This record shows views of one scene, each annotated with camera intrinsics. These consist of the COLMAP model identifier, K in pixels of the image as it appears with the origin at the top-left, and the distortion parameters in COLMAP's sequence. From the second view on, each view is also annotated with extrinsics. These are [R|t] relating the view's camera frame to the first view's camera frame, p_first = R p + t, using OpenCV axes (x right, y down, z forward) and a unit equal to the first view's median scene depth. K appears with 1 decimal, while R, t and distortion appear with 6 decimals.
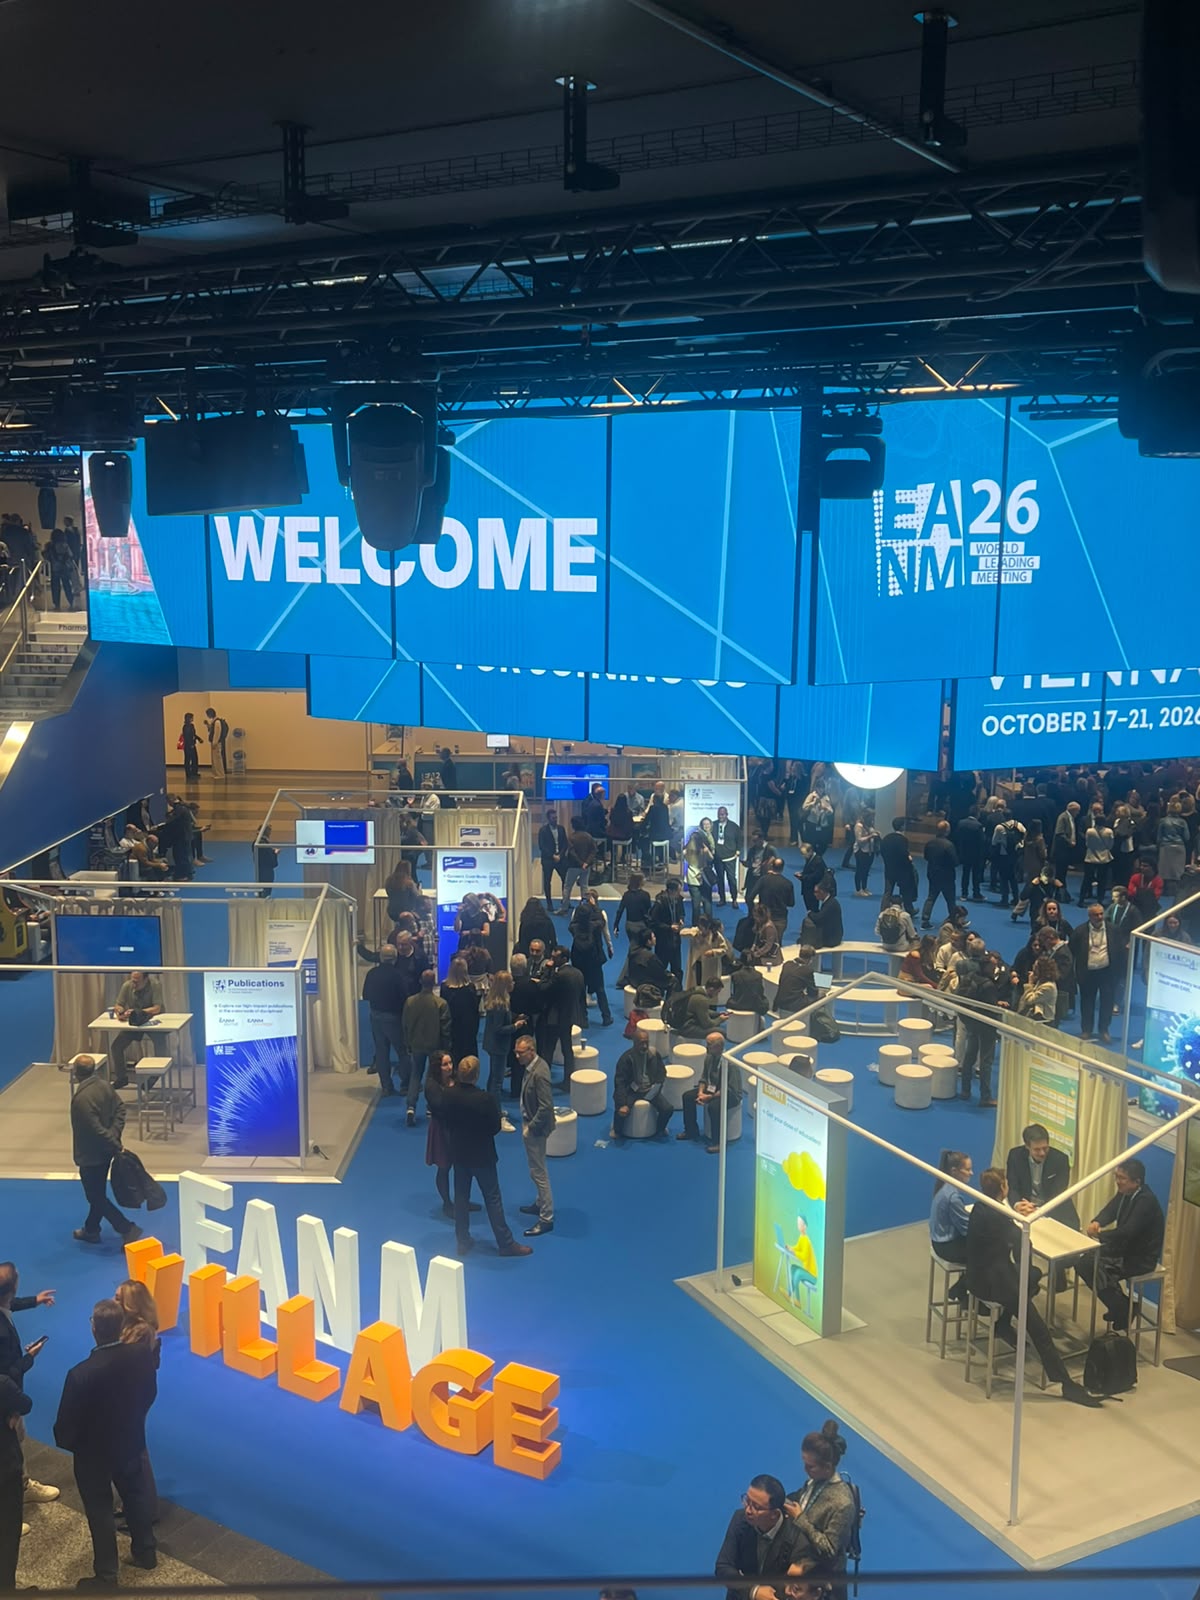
lens RADIAL K [[1570.6, 0, 594.6], [0, 1570.6, 808.0], [0, 0, 1]] dist [0.157046, -0.494097]
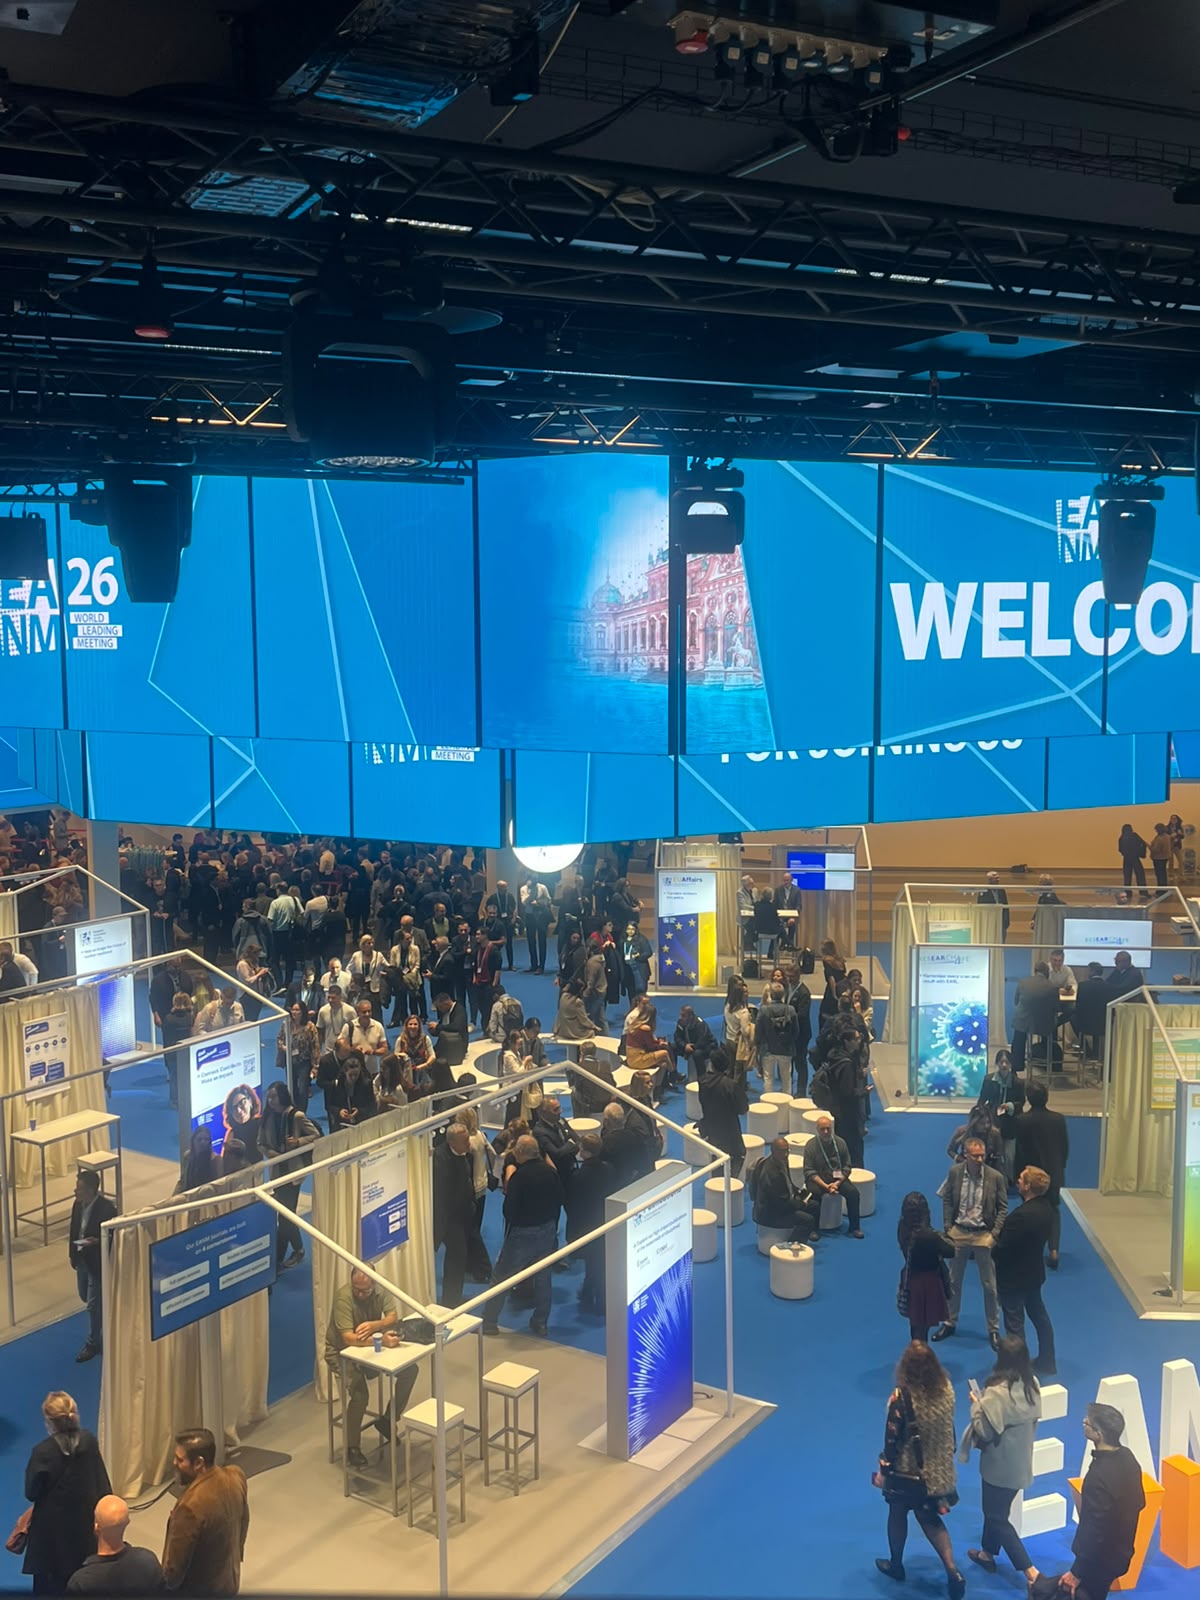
lens RADIAL K [[1679.1, 0, 600.0], [0, 1679.1, 800.0], [0, 0, 1]] dist [0.077293, -0.003509]
pose [[0.521049, -0.104274, 0.847134, -0.994378], [0.155829, 0.987450, 0.025699, -0.113308], [-0.839182, 0.118617, 0.530758, 0.645430]]
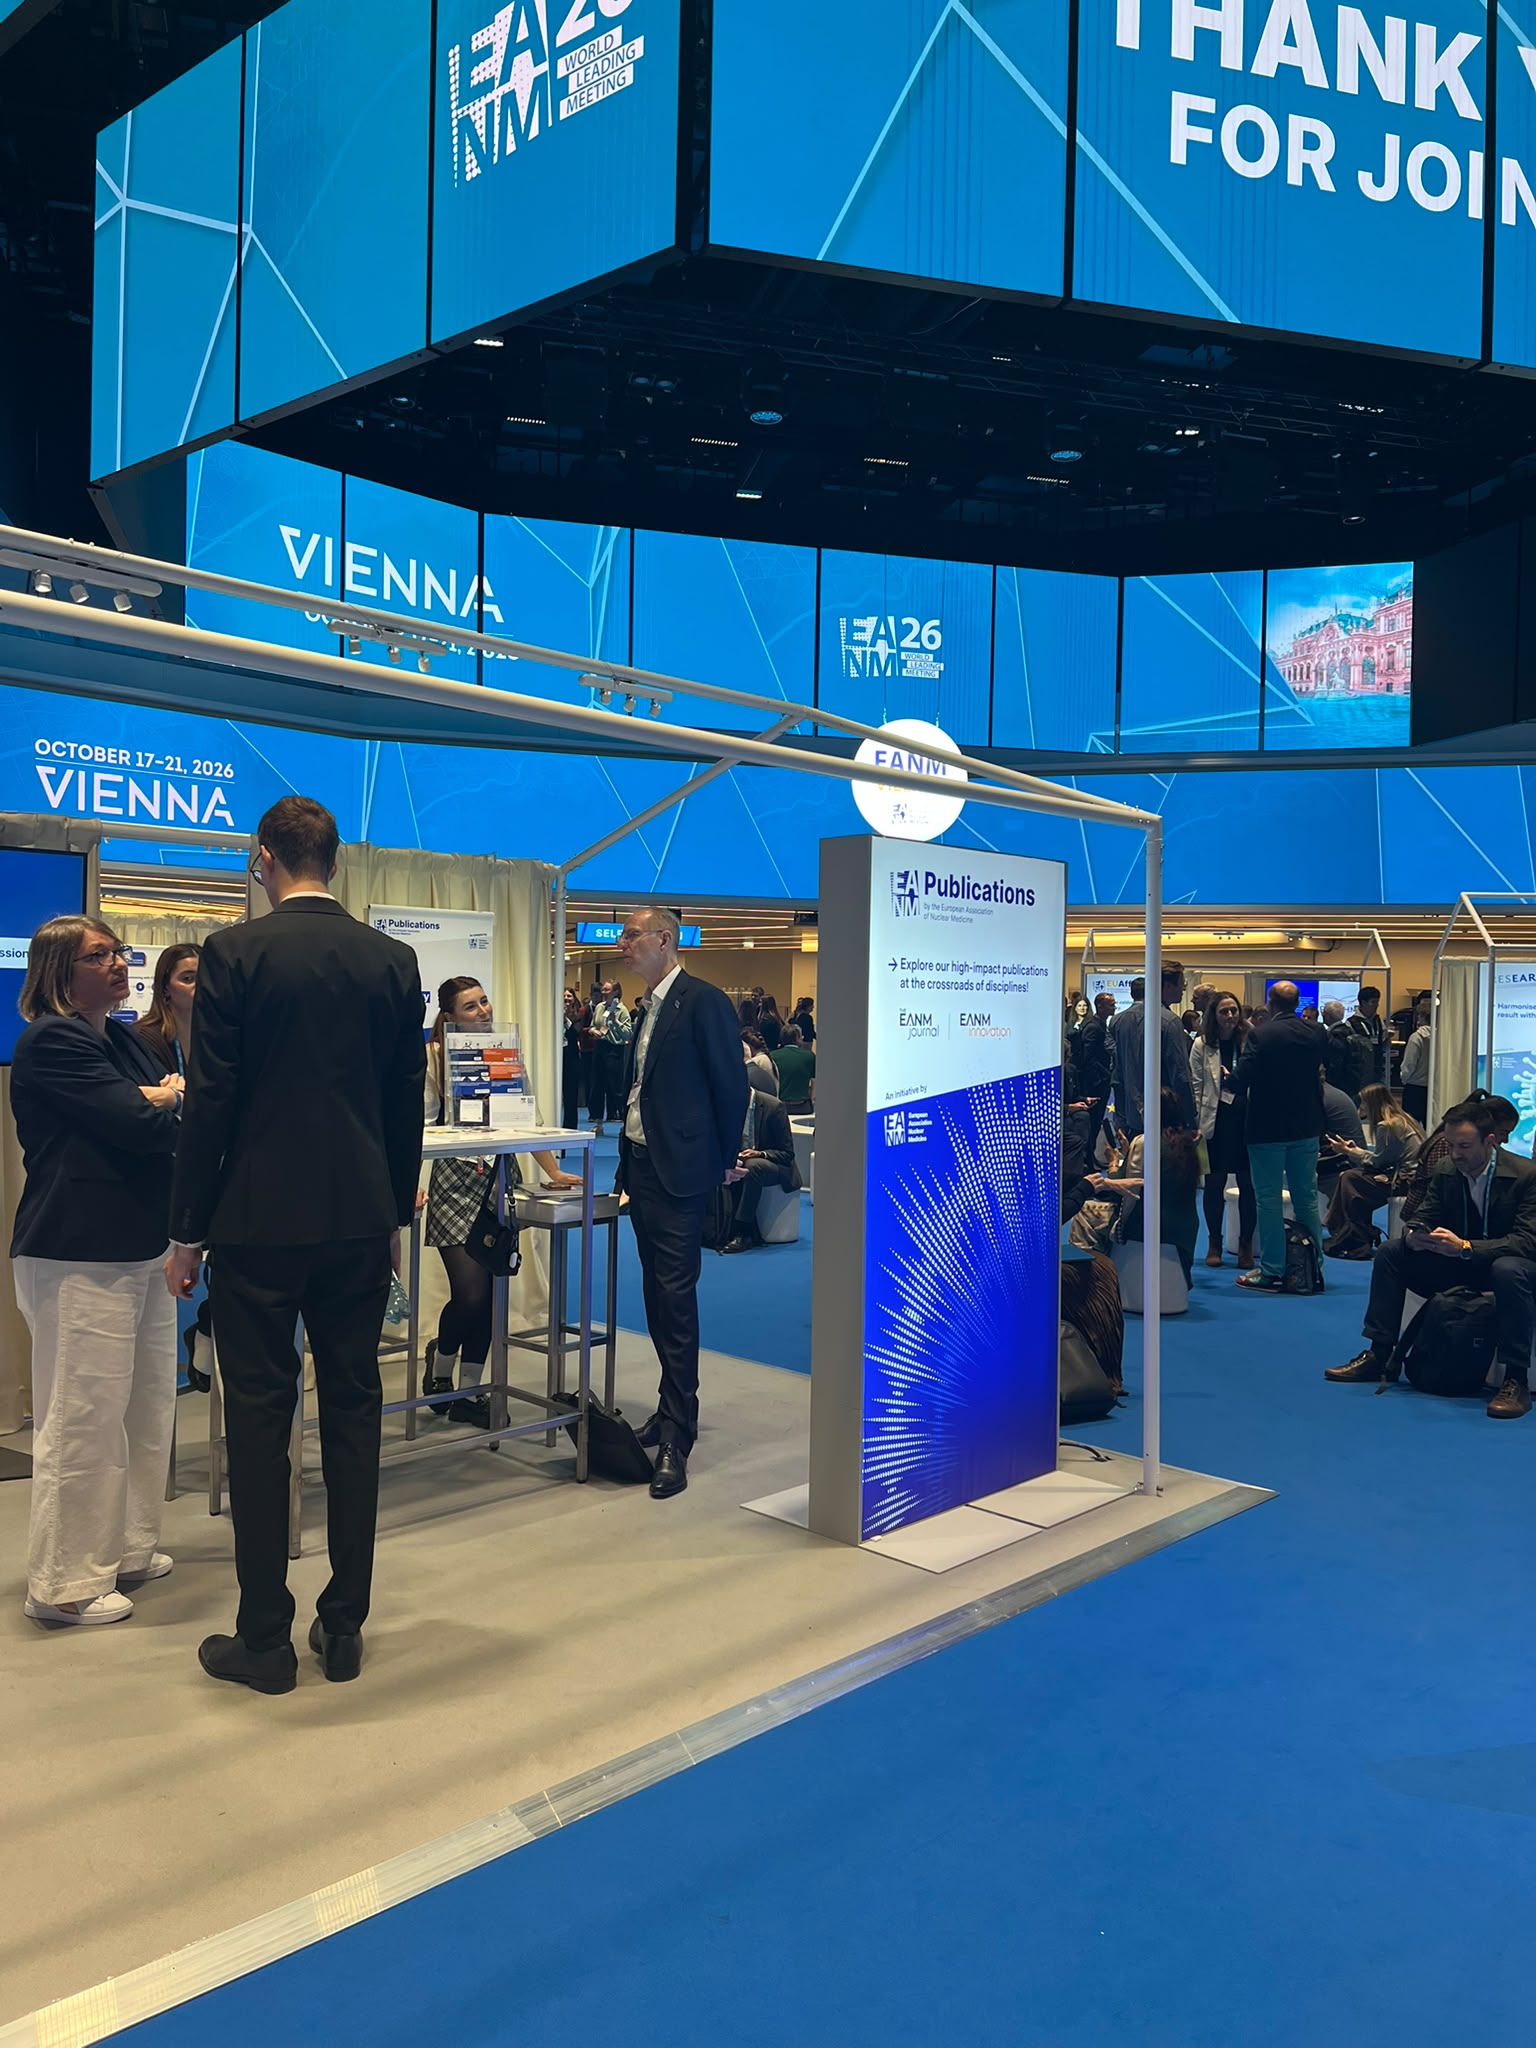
lens RADIAL K [[1528.6, 0, 772.0], [0, 1528.6, 1017.3], [0, 0, 1]] dist [0.053447, -0.057239]
pose [[0.674750, -0.001060, 0.738045, -0.506119], [0.114996, 0.987937, -0.103714, 0.178880], [-0.729032, 0.154854, 0.666733, 0.940415]]
